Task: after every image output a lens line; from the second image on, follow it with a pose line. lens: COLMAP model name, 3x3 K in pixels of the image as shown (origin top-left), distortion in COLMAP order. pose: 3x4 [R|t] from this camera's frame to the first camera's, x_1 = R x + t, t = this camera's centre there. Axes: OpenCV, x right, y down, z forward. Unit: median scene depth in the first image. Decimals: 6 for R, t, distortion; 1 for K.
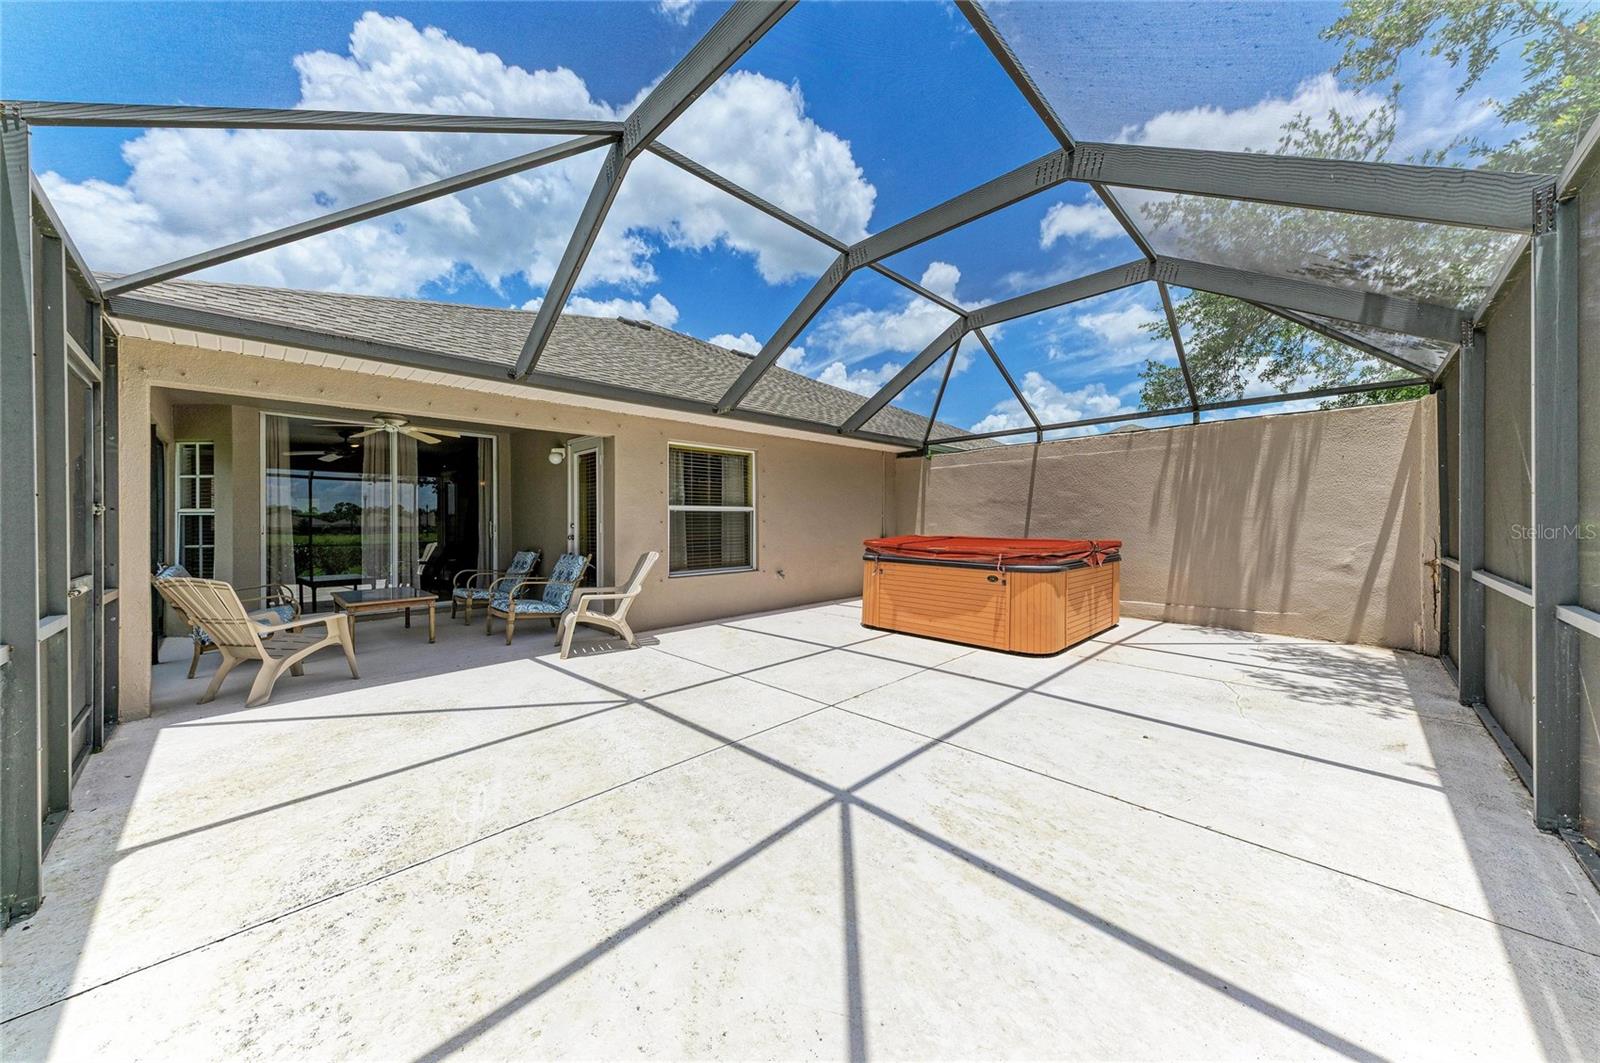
lens RADIAL K [[546.8, 0, 800.3], [0, 546.8, 514.3], [0, 0, 1]] dist [0.011955, -0.000014]
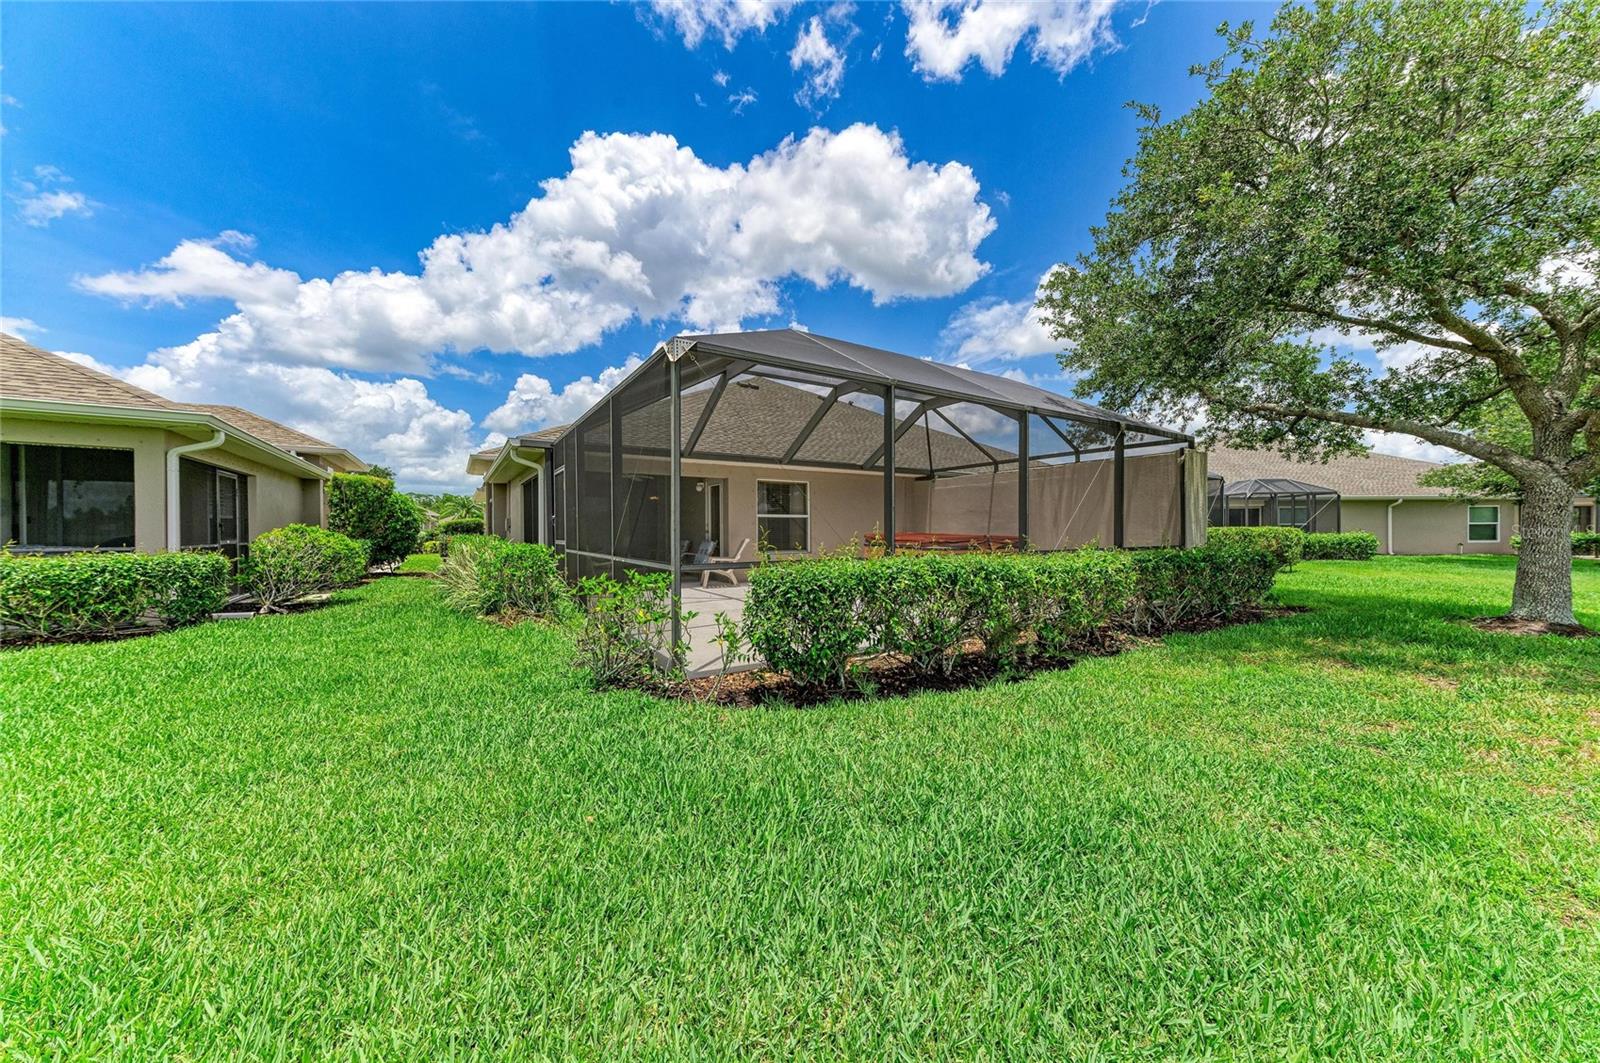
lens RADIAL K [[546.8, 0, 798.7], [0, 546.8, 537.1], [0, 0, 1]] dist [0.011955, -0.000014]
pose [[0.973514, 0.009297, -0.228437, 0.289721], [-0.002903, 0.999595, 0.028310, 0.008504], [0.228607, -0.026897, 0.973147, -0.690318]]
